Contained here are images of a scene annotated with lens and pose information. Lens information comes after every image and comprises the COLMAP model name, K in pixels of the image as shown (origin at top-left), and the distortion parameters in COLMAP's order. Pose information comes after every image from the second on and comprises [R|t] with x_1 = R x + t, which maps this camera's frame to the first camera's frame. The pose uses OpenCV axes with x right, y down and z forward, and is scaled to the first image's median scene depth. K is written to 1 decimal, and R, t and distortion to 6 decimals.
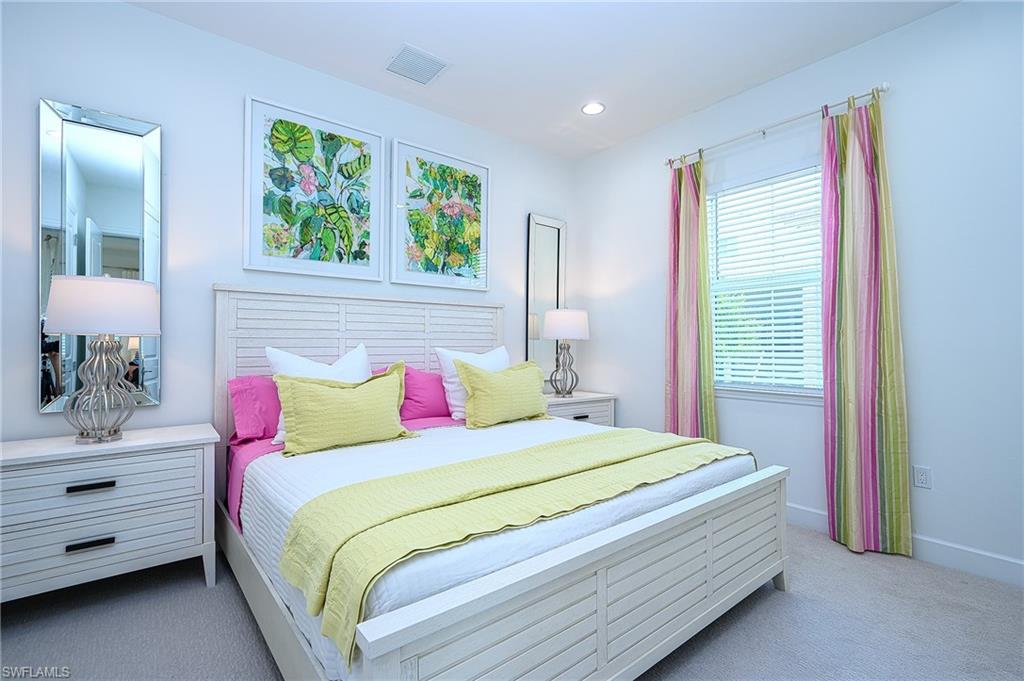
lens RADIAL K [[445.5, 0, 513.0], [0, 445.5, 336.6], [0, 0, 1]] dist [0.000265, -0.000379]
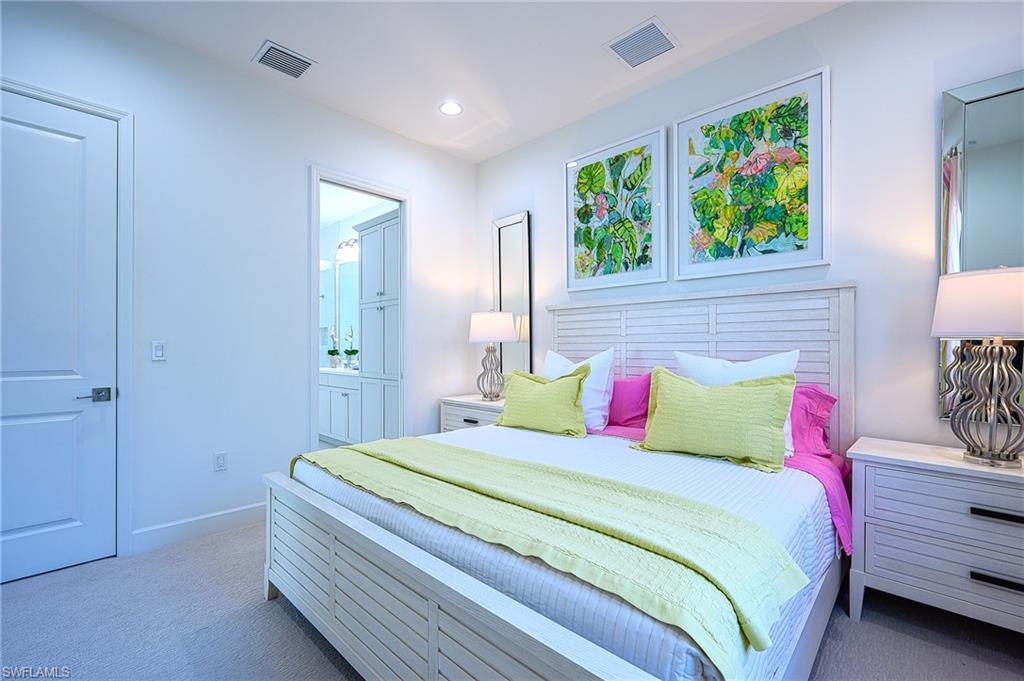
lens RADIAL K [[445.5, 0, 513.0], [0, 445.5, 348.2], [0, 0, 1]] dist [0.000265, -0.000379]
pose [[0.139692, -0.002609, -0.990192, 0.618692], [0.012008, 0.999927, -0.000940, 0.015029], [0.990122, -0.011759, 0.139713, 0.569113]]
